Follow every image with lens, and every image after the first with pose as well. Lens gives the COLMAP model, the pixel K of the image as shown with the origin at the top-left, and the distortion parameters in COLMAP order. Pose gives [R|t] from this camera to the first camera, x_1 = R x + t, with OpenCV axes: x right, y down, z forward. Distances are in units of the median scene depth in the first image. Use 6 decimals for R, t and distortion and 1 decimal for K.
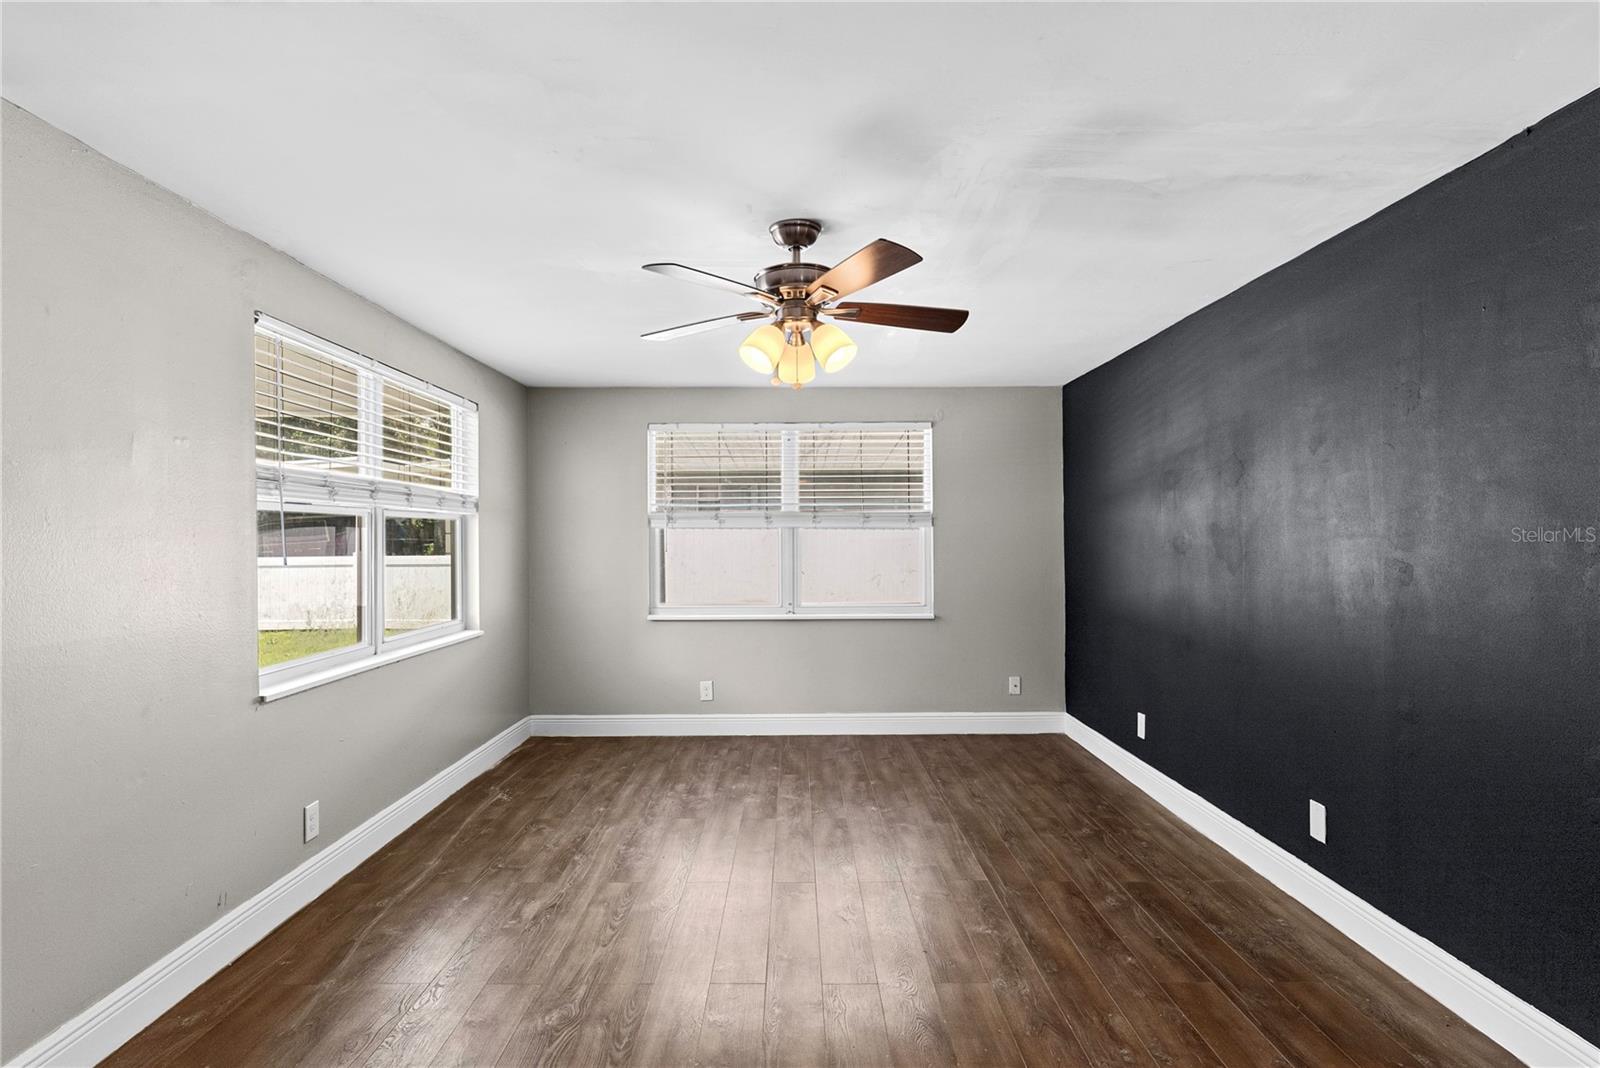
lens RADIAL K [[825.0, 0, 800.0], [0, 825.0, 534.0], [0, 0, 1]] dist [-0.002796, 0.000057]
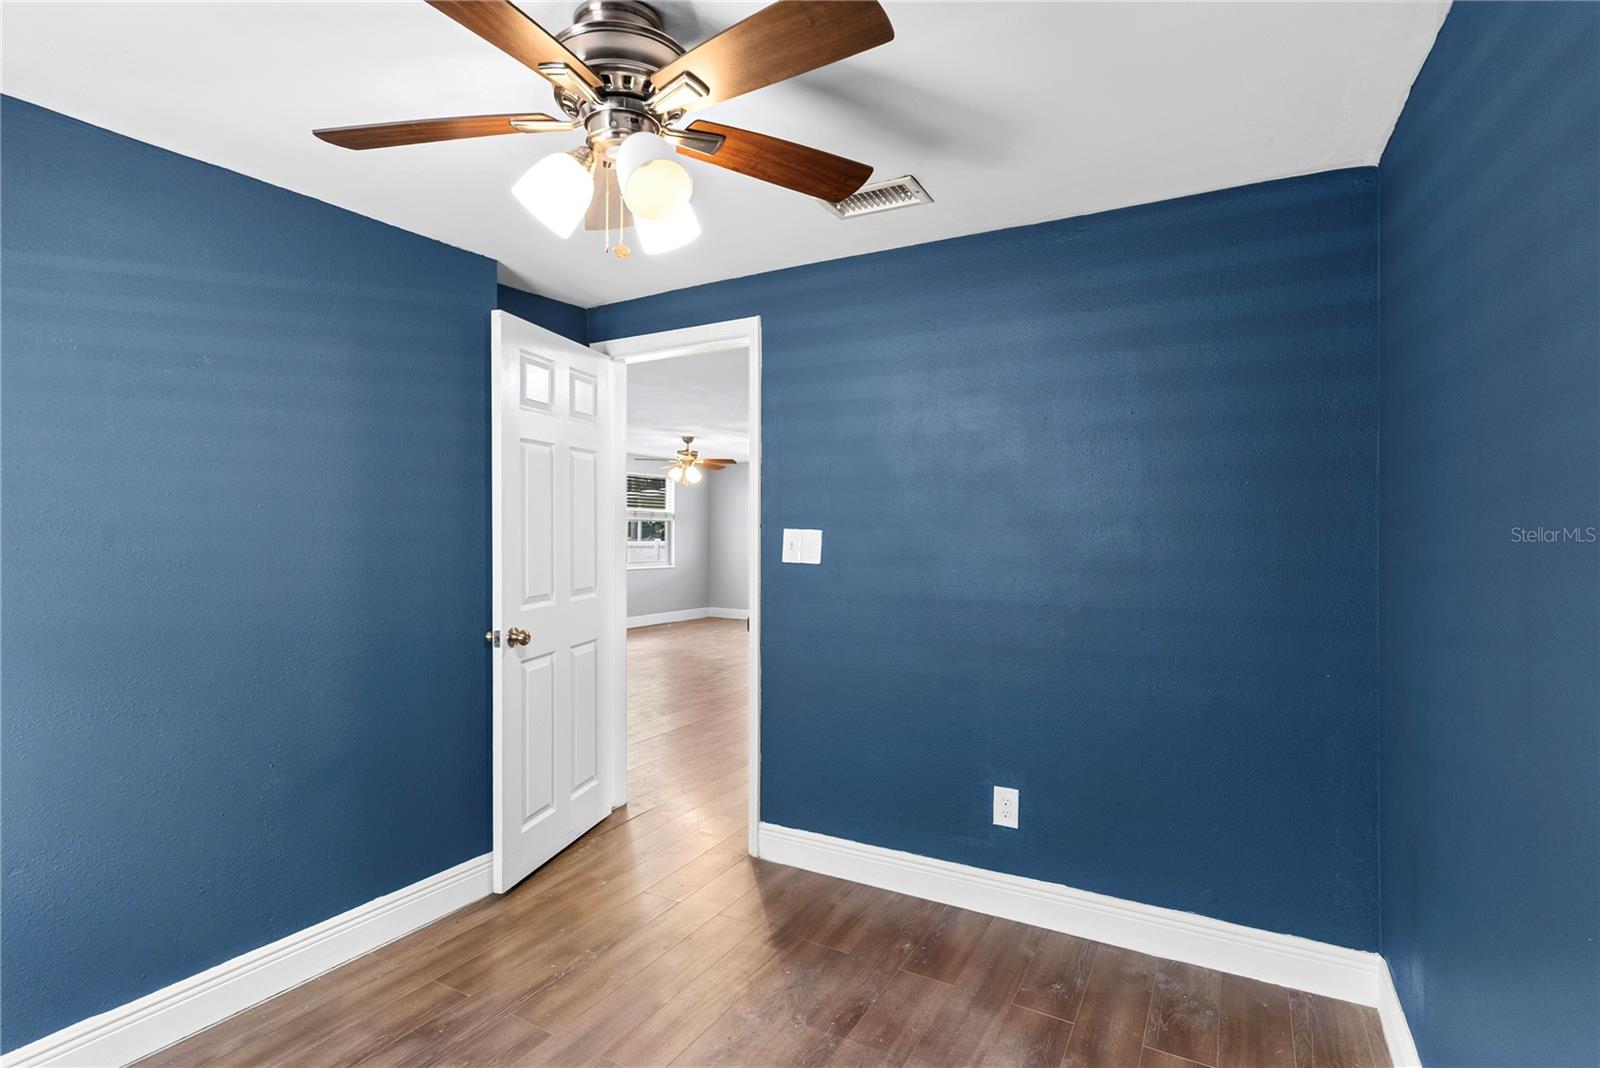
lens RADIAL K [[771.8, 0, 799.0], [0, 771.8, 529.0], [0, 0, 1]] dist [0.000228, 0.000185]
pose [[0.868147, 0.005545, -0.496277, 1.758452], [-0.007218, 0.999973, -0.001454, 0.008428], [0.496255, 0.004845, 0.868163, -1.383911]]
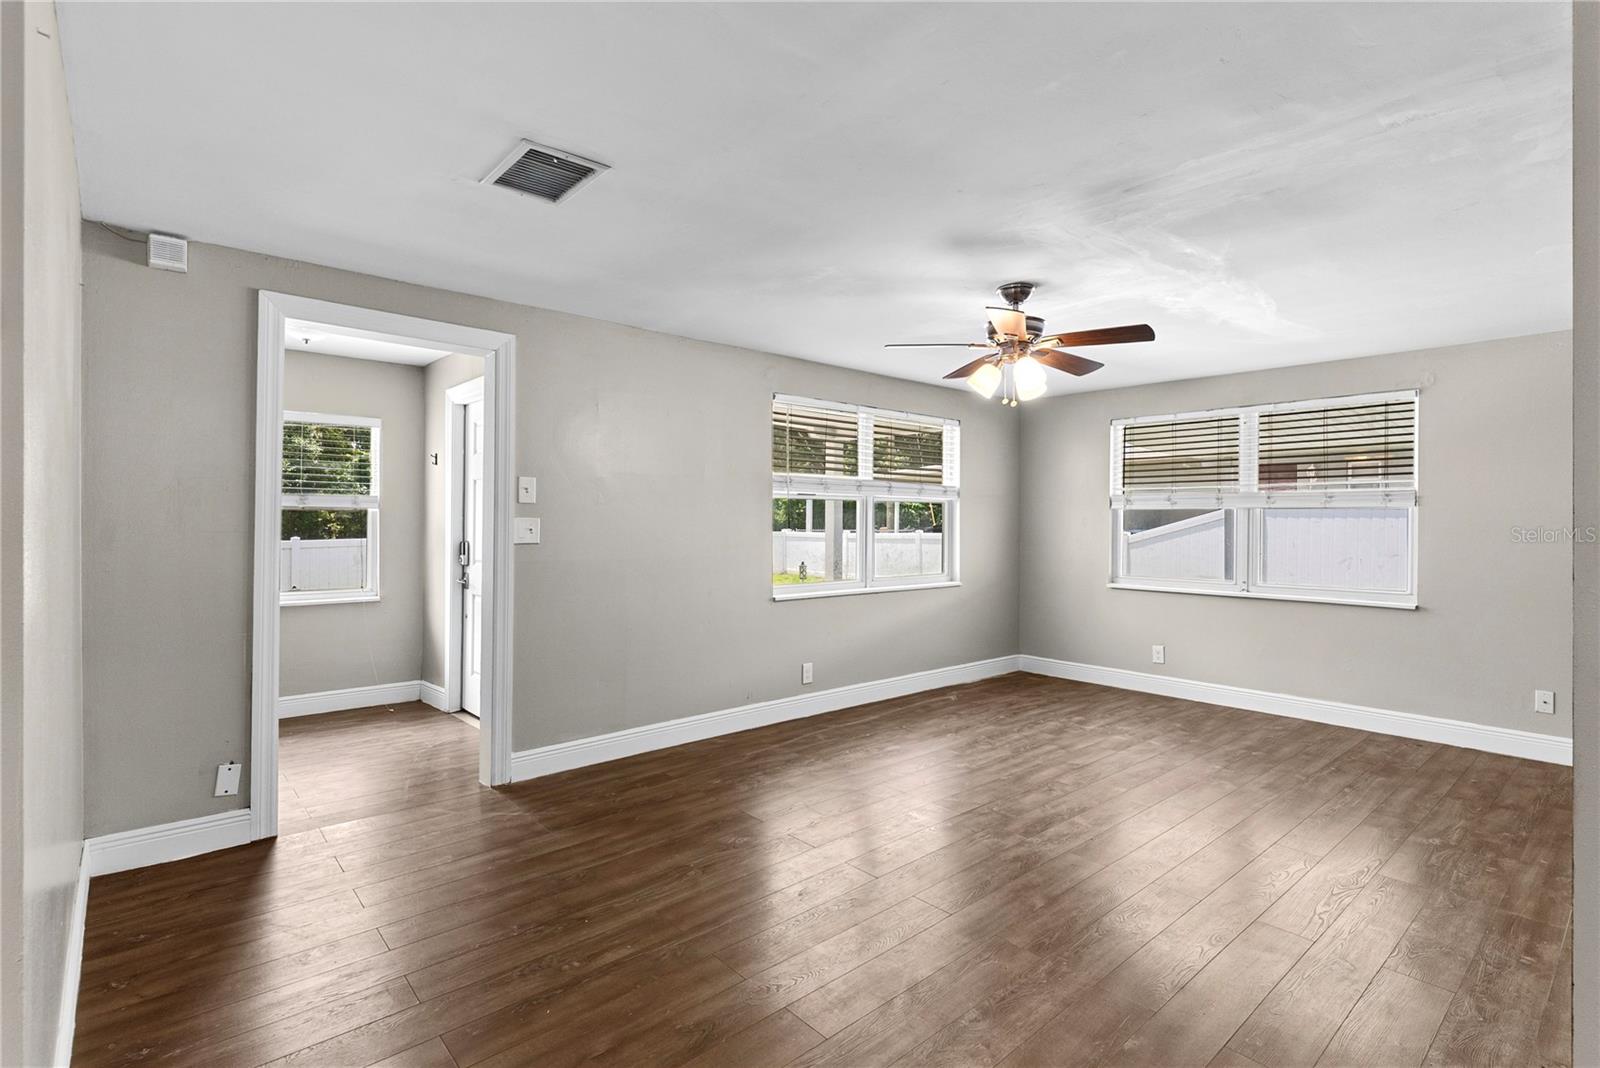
lens RADIAL K [[768.1, 0, 780.8], [0, 768.1, 521.2], [0, 0, 1]] dist [0.002782, 0.000602]
pose [[0.642949, 0.008473, -0.765862, 0.635348], [-0.004420, 0.999963, 0.007352, 0.007645], [0.765896, -0.001342, 0.642963, -0.109326]]
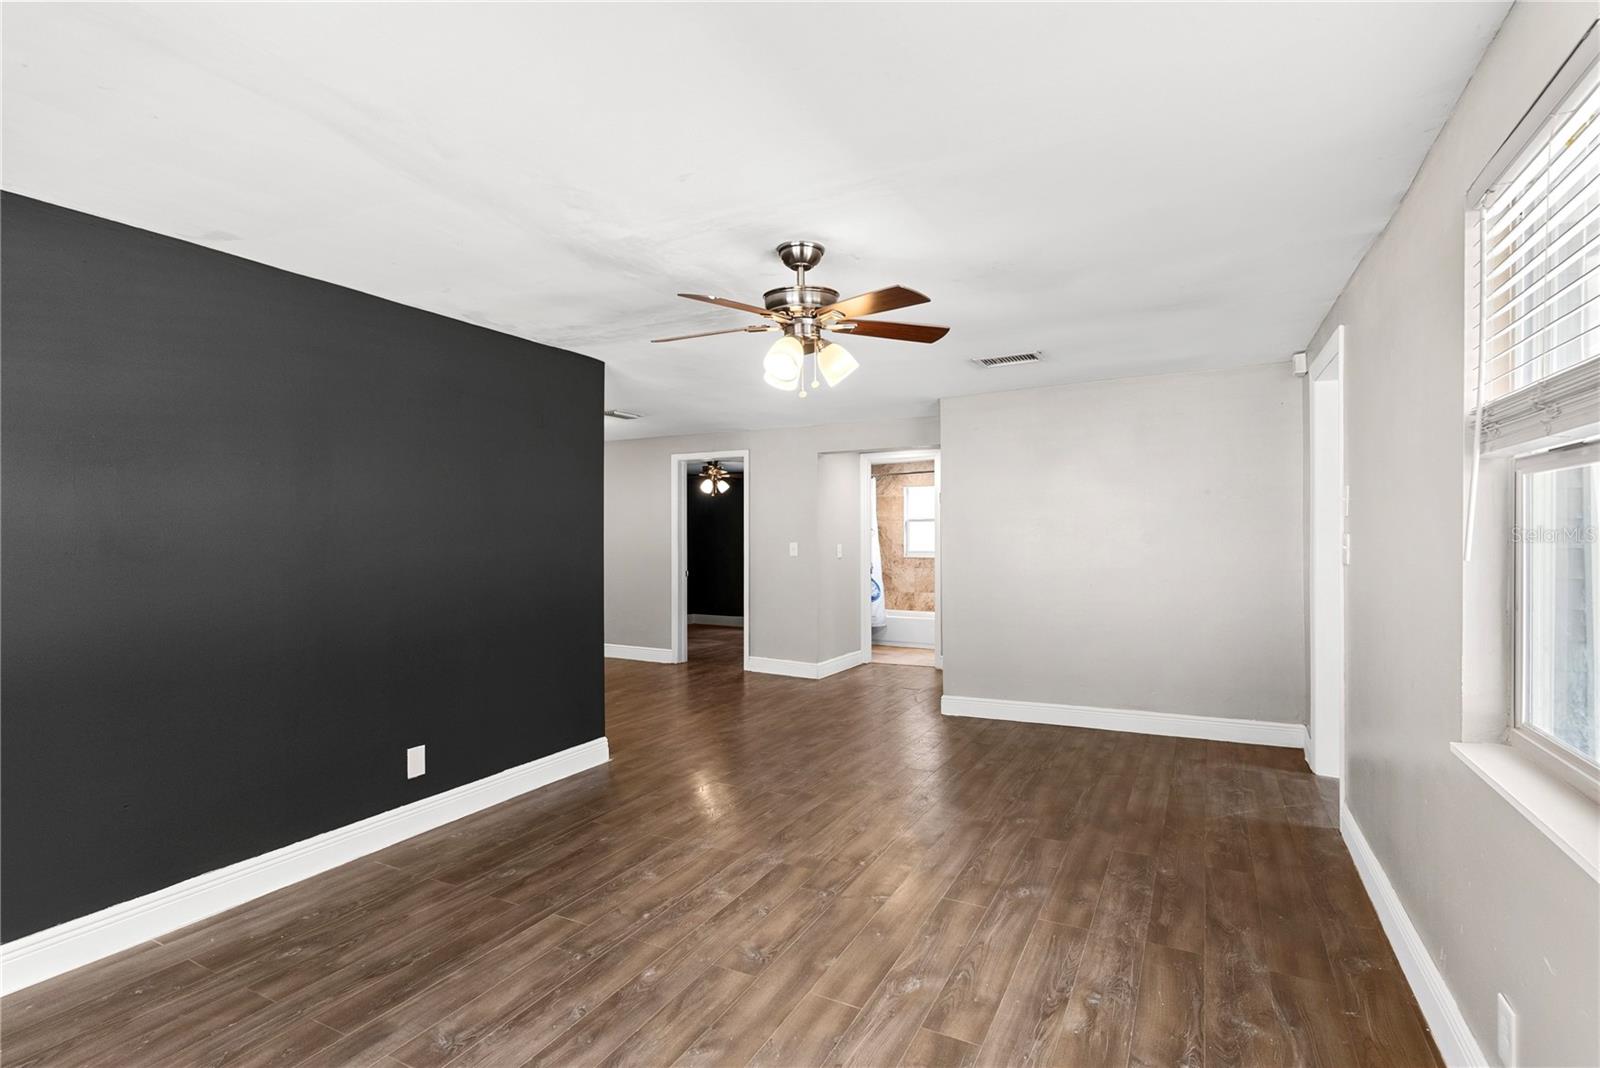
lens RADIAL K [[767.1, 0, 800.0], [0, 767.1, 534.0], [0, 0, 1]] dist [0.000077, -0.000655]
pose [[-0.882308, 0.014873, 0.470437, -0.419008], [0.012144, 0.999887, -0.008834, 0.016818], [-0.470515, -0.002082, -0.882390, 1.651259]]
